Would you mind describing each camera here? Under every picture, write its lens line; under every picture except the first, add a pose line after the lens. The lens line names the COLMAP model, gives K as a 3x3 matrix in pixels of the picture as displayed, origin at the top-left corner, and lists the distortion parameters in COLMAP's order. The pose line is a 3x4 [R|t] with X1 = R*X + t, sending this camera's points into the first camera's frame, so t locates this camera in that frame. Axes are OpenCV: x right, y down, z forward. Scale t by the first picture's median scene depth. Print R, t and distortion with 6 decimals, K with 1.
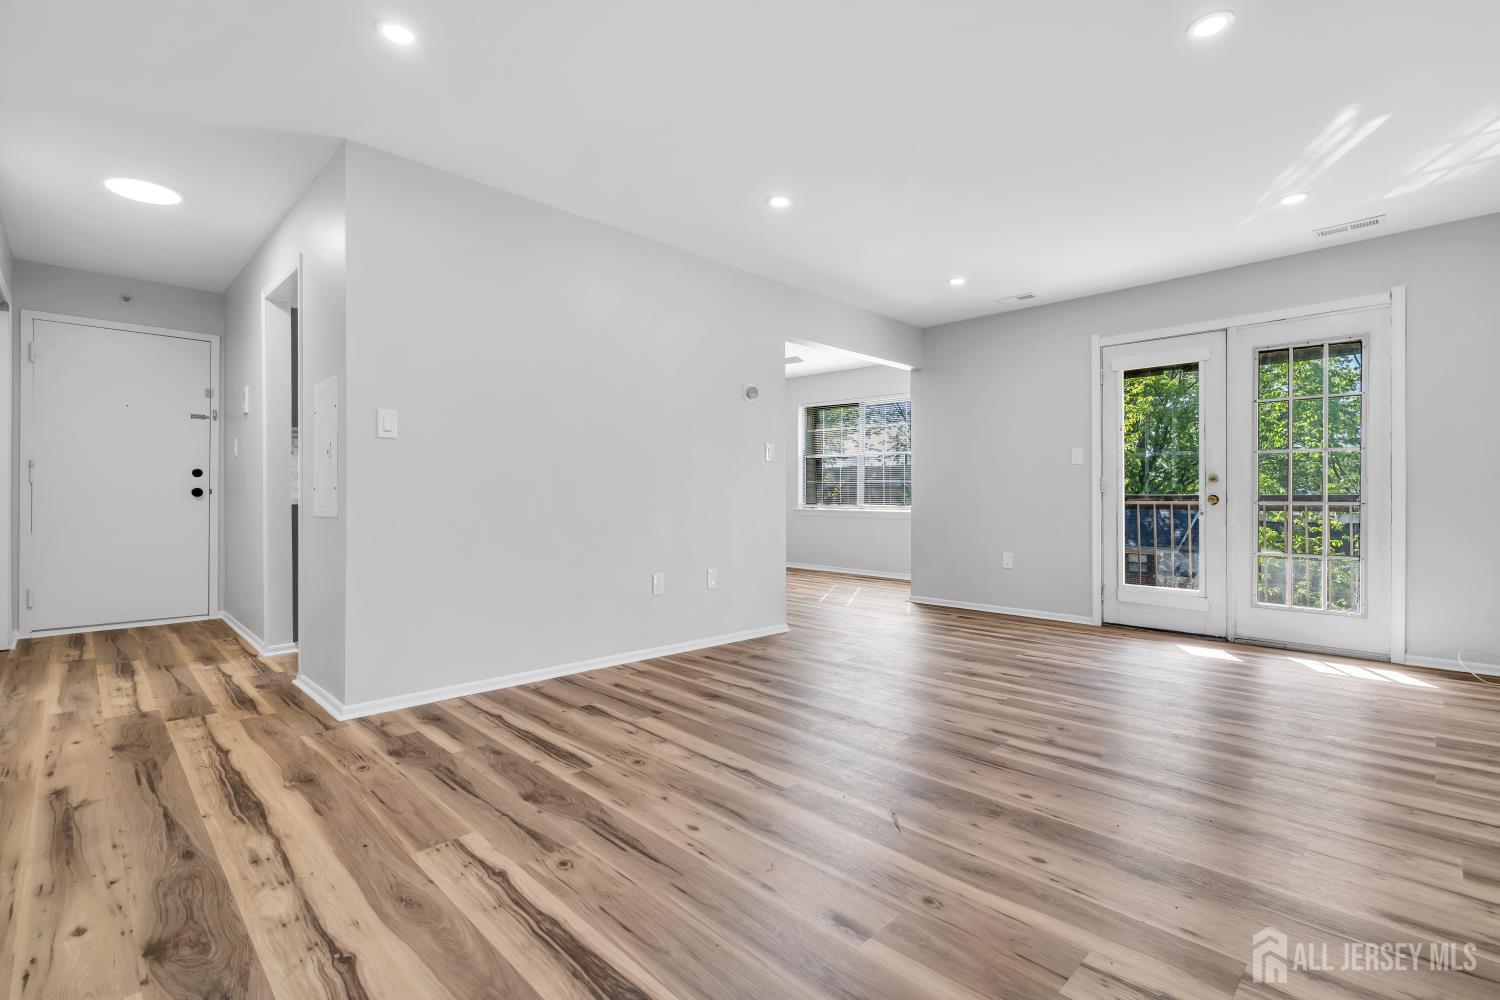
lens RADIAL K [[687.4, 0, 754.4], [0, 687.4, 487.2], [0, 0, 1]] dist [-0.004278, 0.001111]
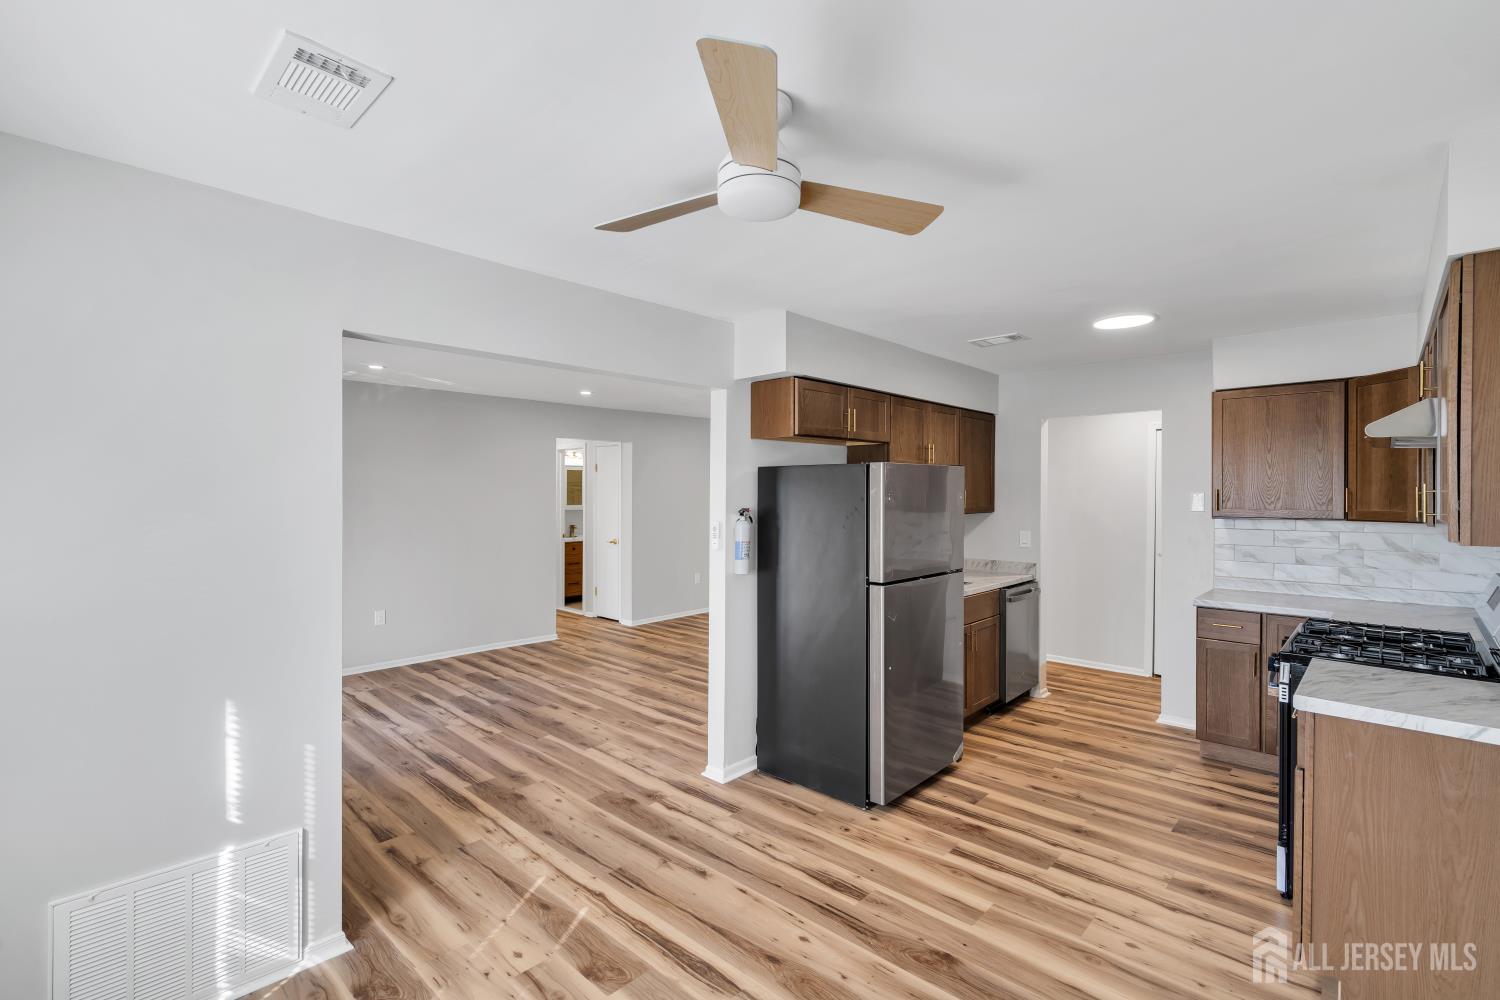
lens RADIAL K [[687.4, 0, 754.1], [0, 687.4, 497.1], [0, 0, 1]] dist [-0.004278, 0.001111]
pose [[-0.999355, -0.003042, -0.035771, 0.040847], [-0.003076, 0.999995, 0.000913, -0.184034], [0.035768, 0.001022, -0.999360, 3.087633]]
